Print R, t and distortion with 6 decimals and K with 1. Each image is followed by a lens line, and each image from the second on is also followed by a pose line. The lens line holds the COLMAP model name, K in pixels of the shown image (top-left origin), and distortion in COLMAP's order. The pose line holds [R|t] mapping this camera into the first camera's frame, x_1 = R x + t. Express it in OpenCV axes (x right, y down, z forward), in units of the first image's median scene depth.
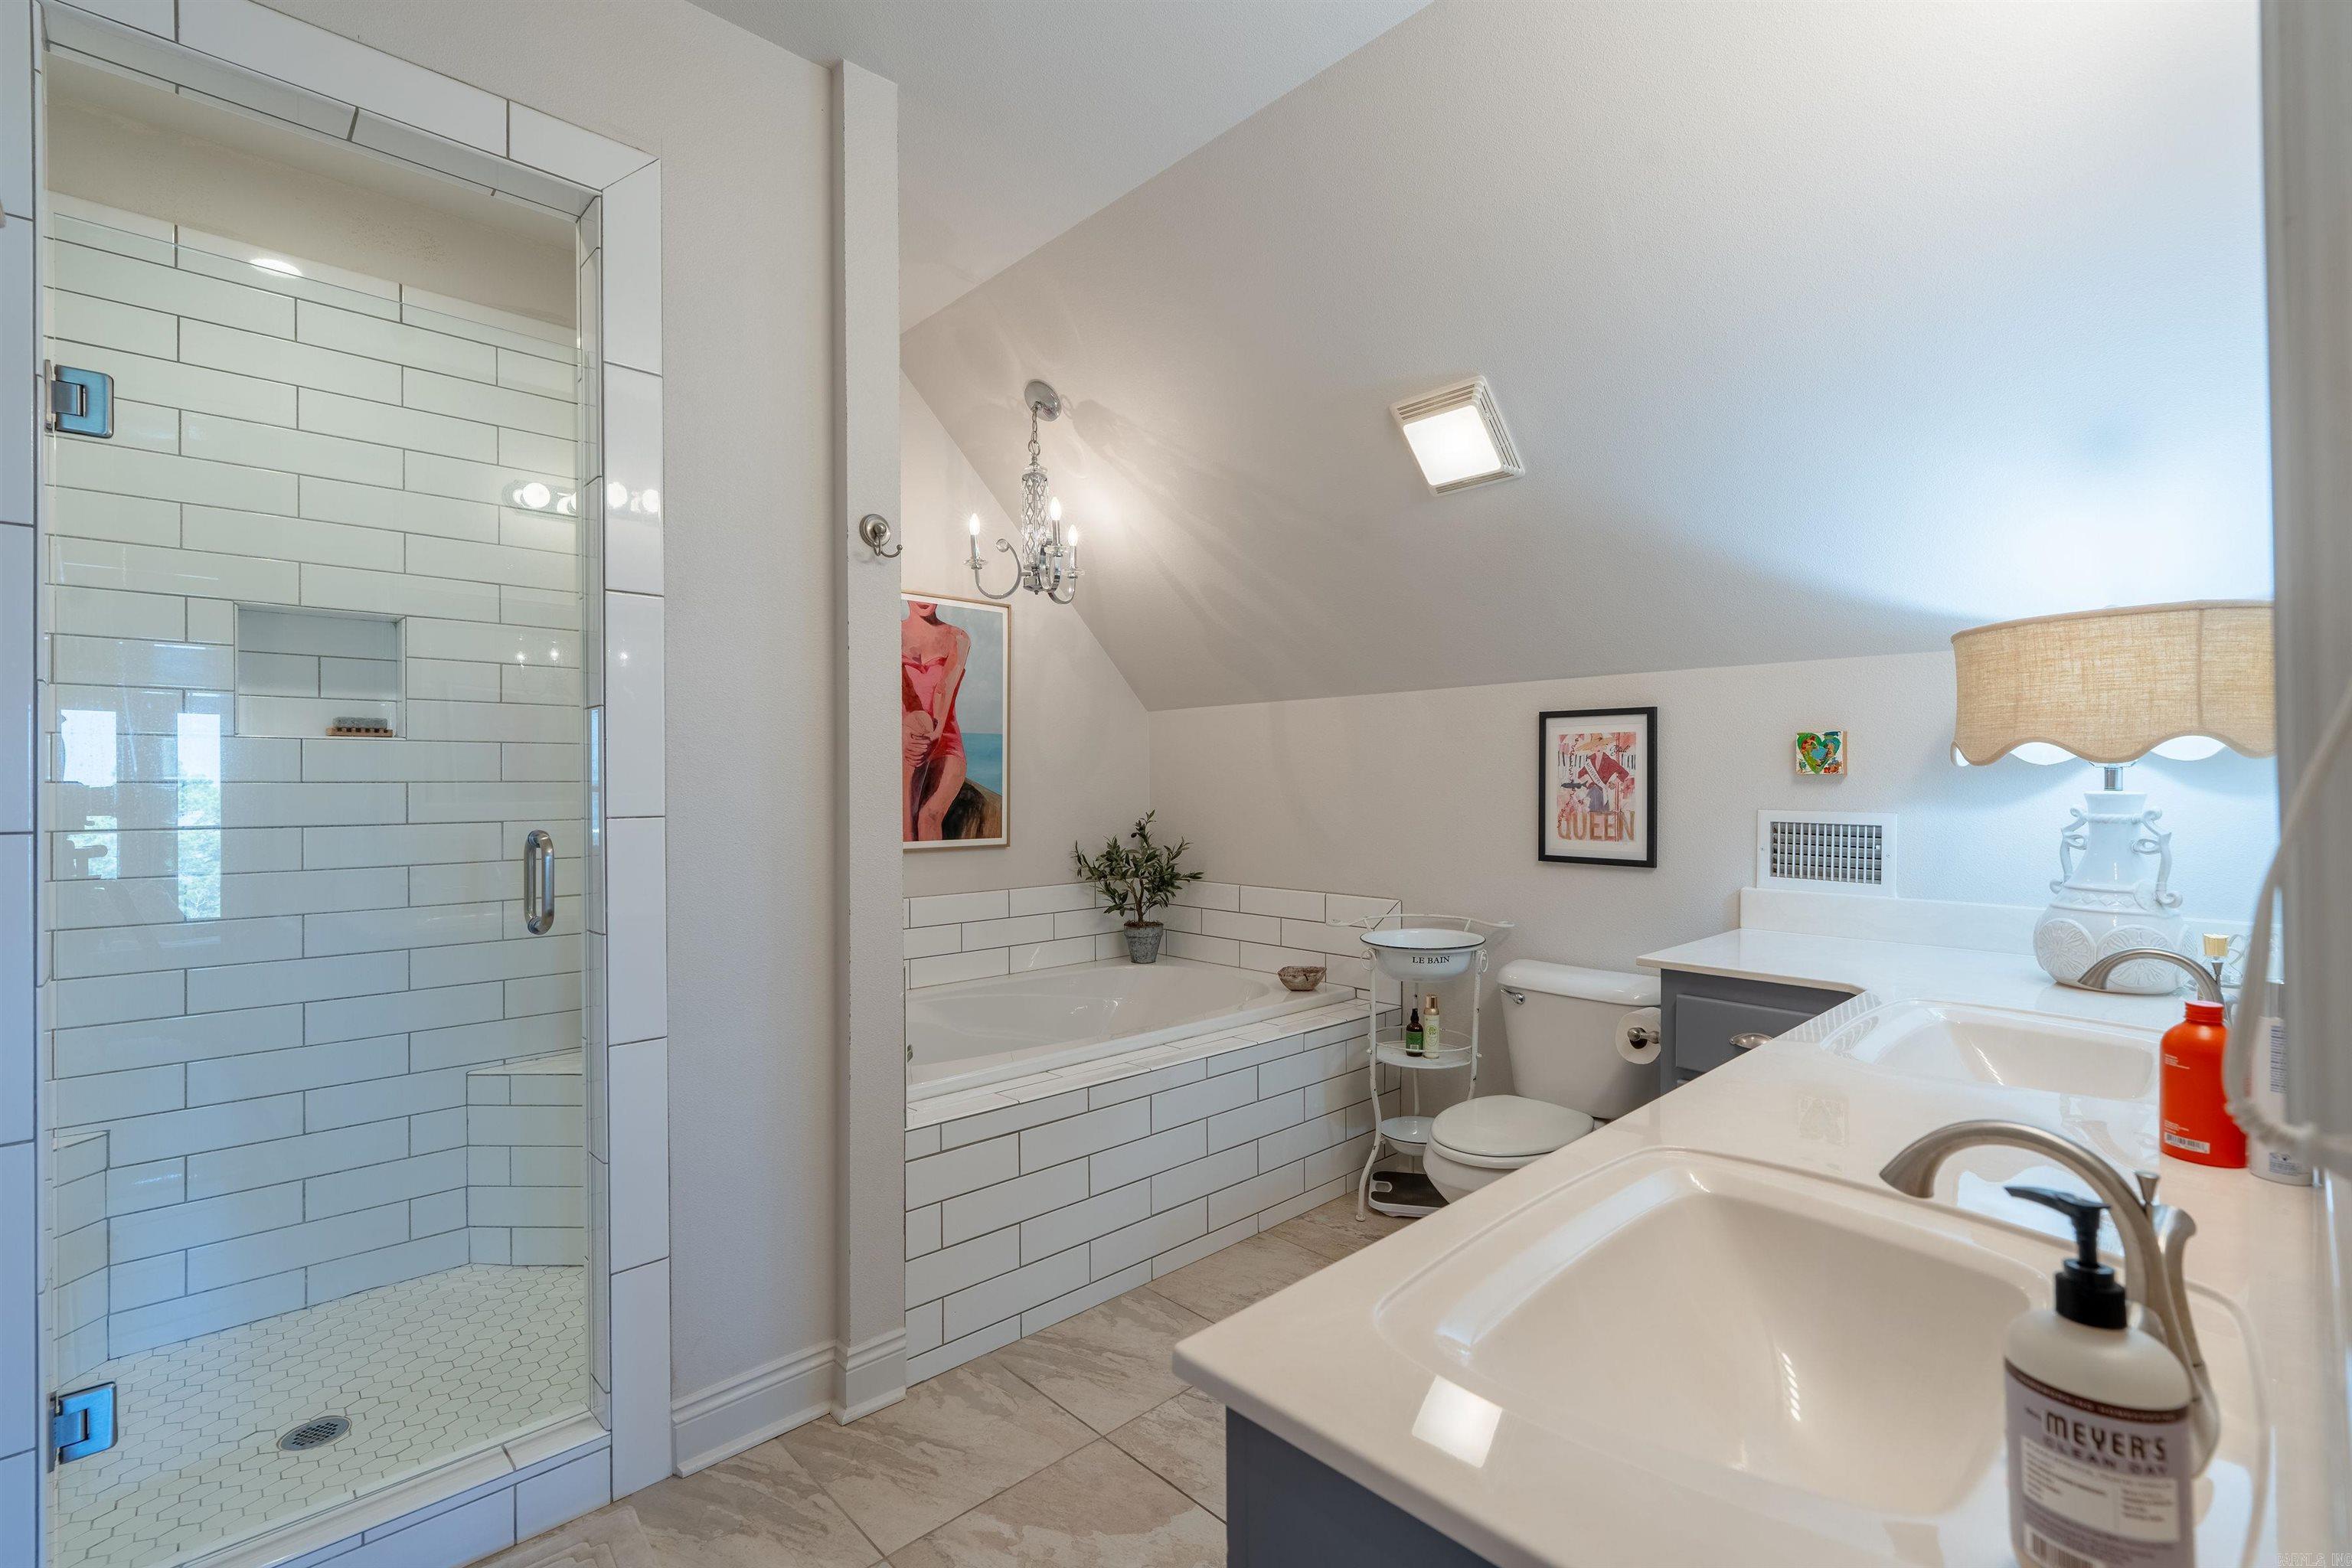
lens RADIAL K [[1052.3, 0, 1175.1], [0, 1052.3, 784.5], [0, 0, 1]] dist [-0.006799, 0.003186]
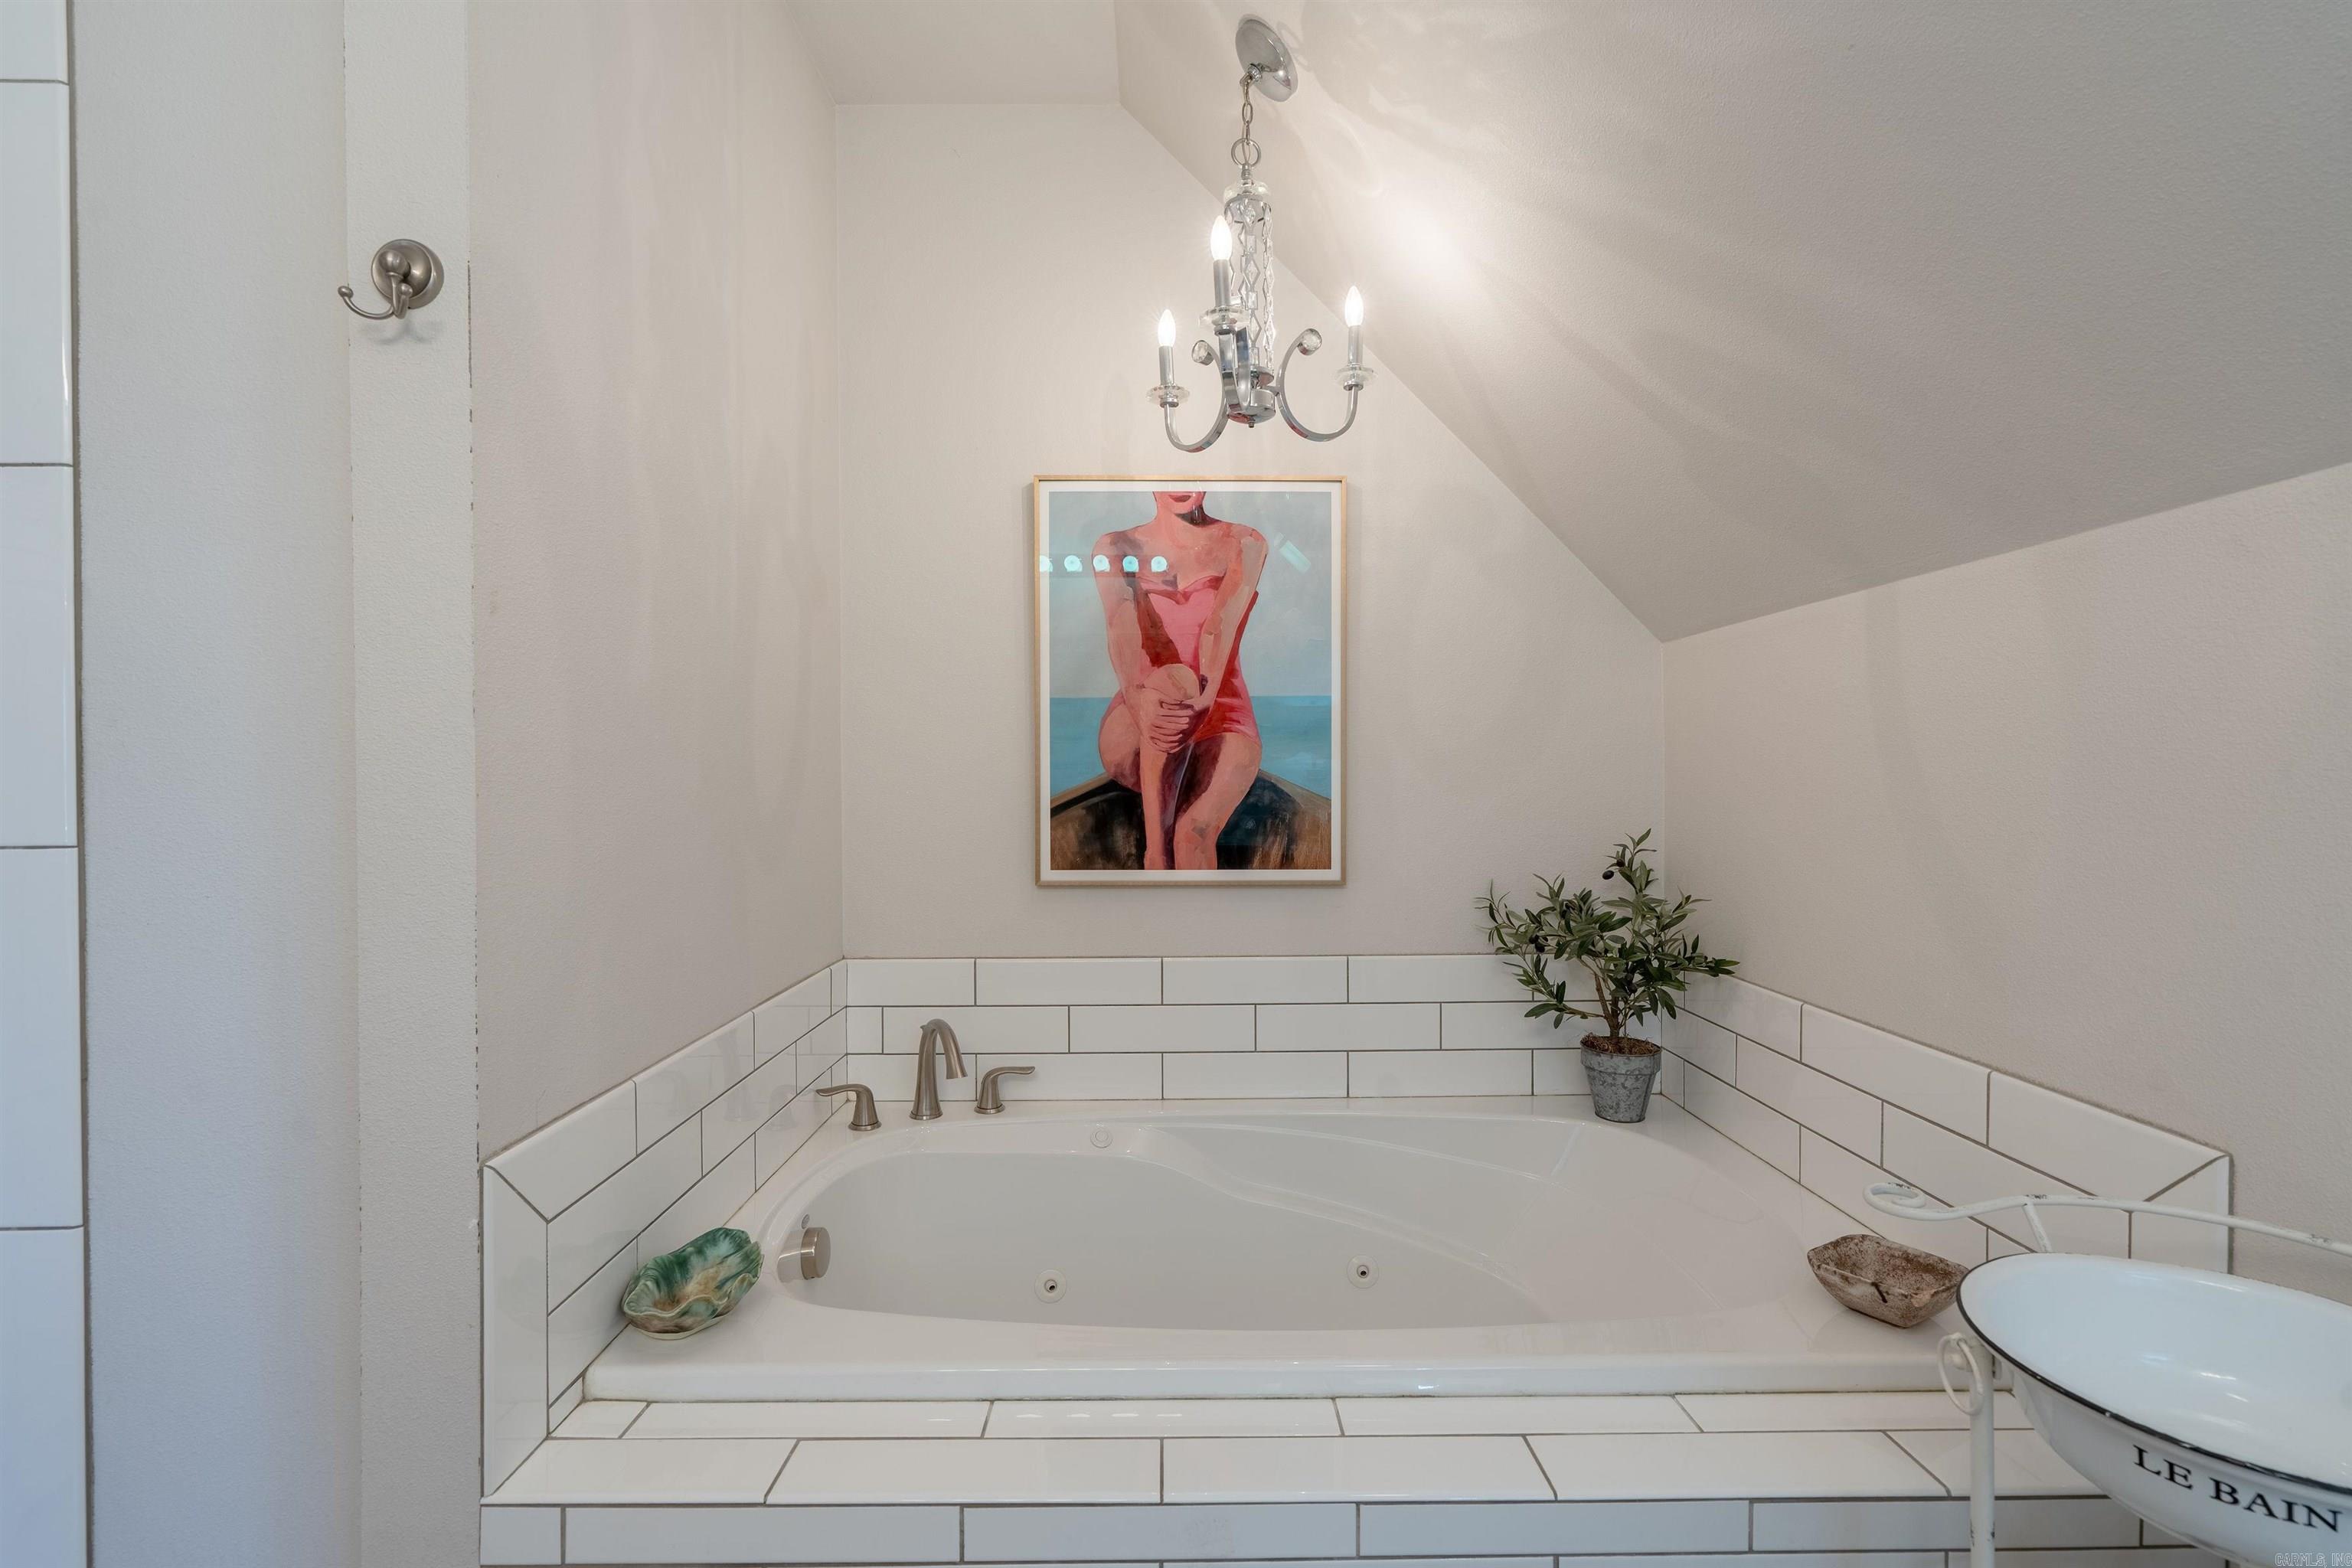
lens RADIAL K [[1052.3, 0, 1175.2], [0, 1052.3, 785.2], [0, 0, 1]] dist [-0.006799, 0.003186]
pose [[0.734158, 0.005466, -0.678957, 0.182284], [0.000741, 0.999961, 0.008852, -0.002805], [0.678978, -0.007002, 0.734125, 0.519288]]
